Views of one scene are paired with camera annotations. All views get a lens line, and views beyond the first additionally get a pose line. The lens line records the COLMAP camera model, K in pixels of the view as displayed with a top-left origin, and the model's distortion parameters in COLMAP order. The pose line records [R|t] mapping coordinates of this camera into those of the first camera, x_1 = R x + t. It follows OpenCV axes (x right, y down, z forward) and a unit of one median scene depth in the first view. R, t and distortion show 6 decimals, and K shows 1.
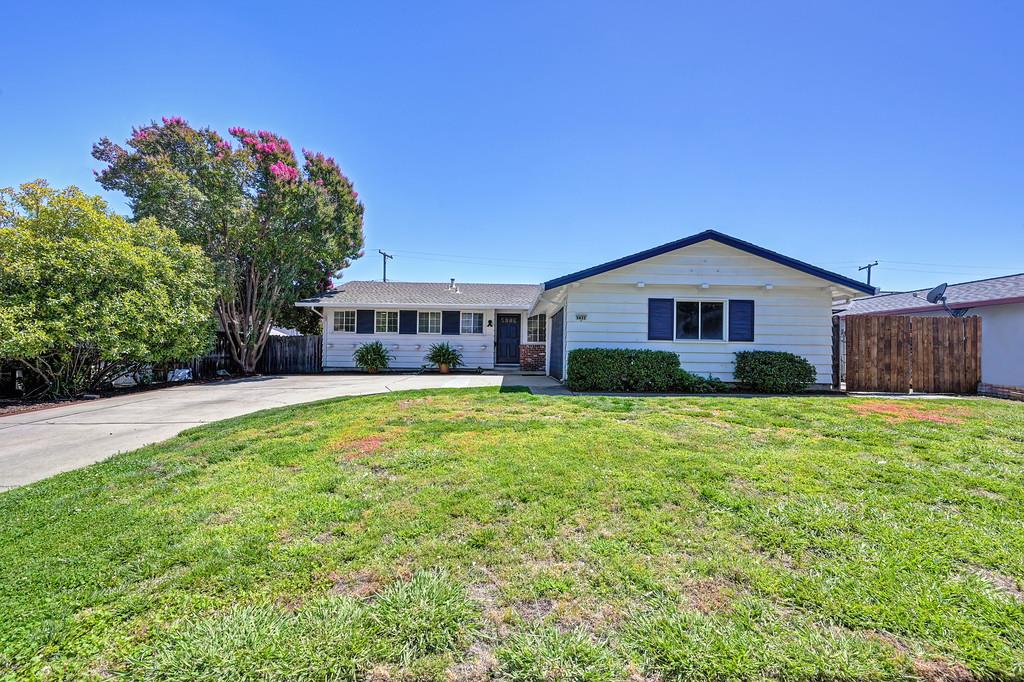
lens RADIAL K [[409.8, 0, 510.4], [0, 409.8, 347.6], [0, 0, 1]] dist [-0.000731, -0.000757]
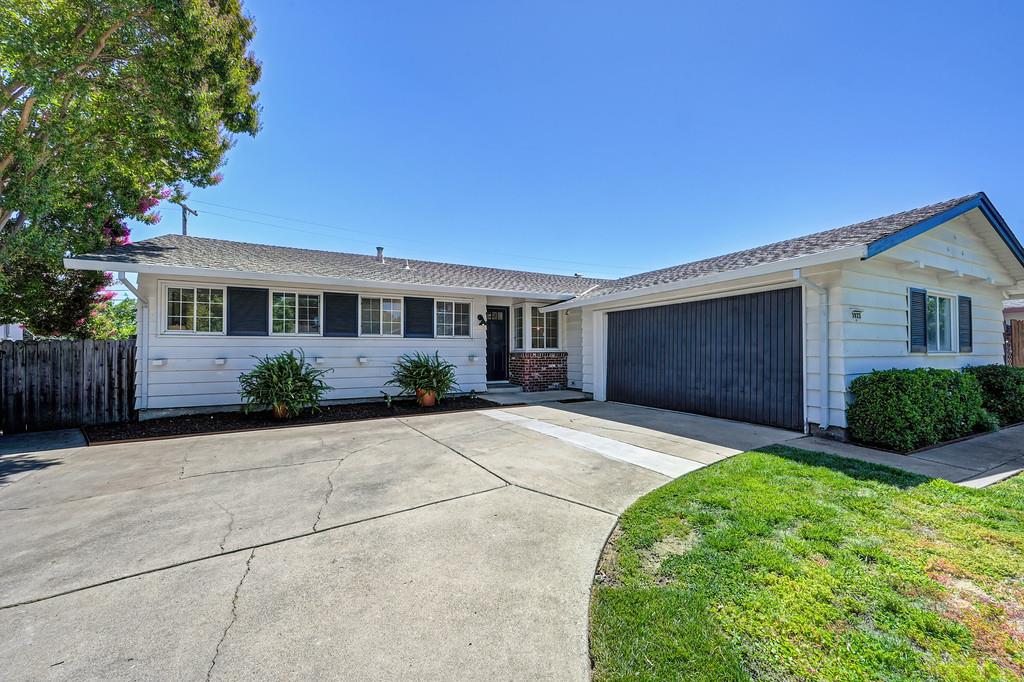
lens RADIAL K [[409.8, 0, 514.8], [0, 409.8, 346.7], [0, 0, 1]] dist [-0.000731, -0.000757]
pose [[0.890623, -0.009644, 0.454641, -0.500734], [0.007765, 0.999952, 0.006001, -0.036175], [-0.454677, -0.001814, 0.890655, 0.705426]]
